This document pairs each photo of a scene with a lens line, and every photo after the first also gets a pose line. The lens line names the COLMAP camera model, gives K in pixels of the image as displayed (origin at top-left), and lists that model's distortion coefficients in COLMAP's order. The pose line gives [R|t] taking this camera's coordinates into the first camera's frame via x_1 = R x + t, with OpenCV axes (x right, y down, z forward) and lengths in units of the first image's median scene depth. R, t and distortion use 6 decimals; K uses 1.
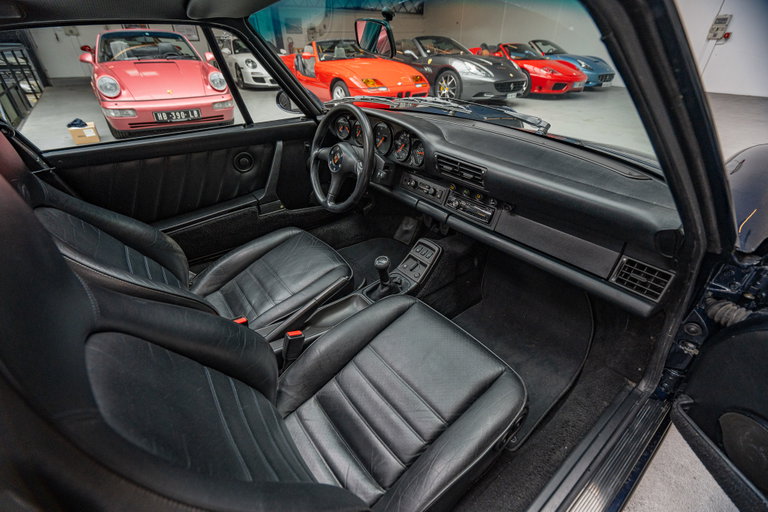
lens RADIAL K [[362.1, 0, 384.0], [0, 362.1, 256.0], [0, 0, 1]] dist [-0.000378, 0.000004]
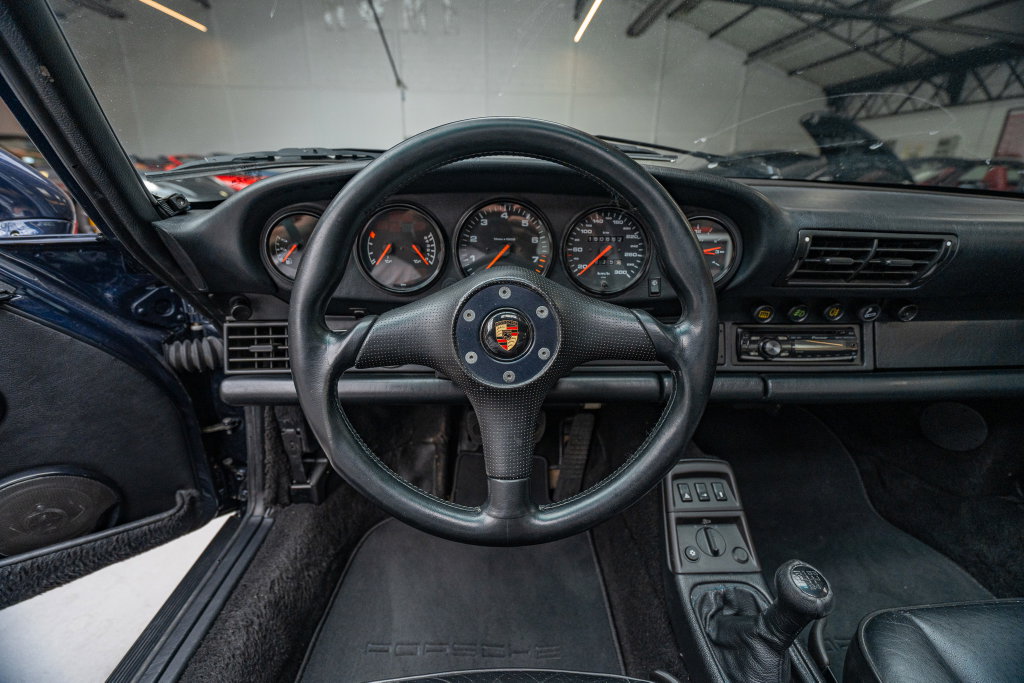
lens RADIAL K [[461.8, 0, 514.1], [0, 461.8, 345.0], [0, 0, 1]] dist [-0.000475, 0.000777]
pose [[0.572806, -0.298704, 0.763328, -0.360537], [0.417741, 0.907609, 0.041689, -0.273573], [-0.705256, 0.294993, 0.644665, 0.789577]]
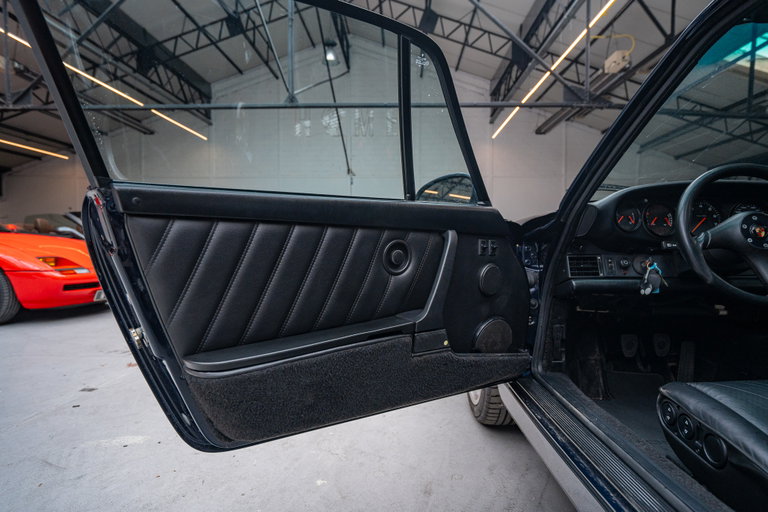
lens RADIAL K [[449.2, 0, 384.0], [0, 449.2, 256.0], [0, 0, 1]] dist [-0.027985, 0.035477]
pose [[0.630290, -0.041177, 0.775267, -1.228695], [0.406388, 0.868354, -0.284271, -0.277470], [-0.661501, 0.494233, 0.564049, 1.004404]]
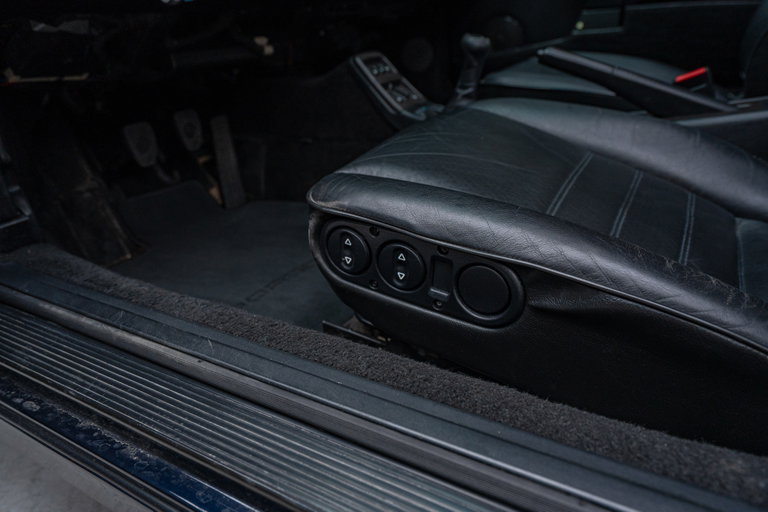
lens RADIAL K [[499.0, 0, 384.0], [0, 499.0, 256.0], [0, 0, 1]] dist [-0.025465, 0.057045]
pose [[-0.381067, -0.398575, 0.834222, -0.663548], [0.525047, 0.649392, 0.550105, -0.248550], [-0.760995, 0.647632, -0.038191, 1.240516]]
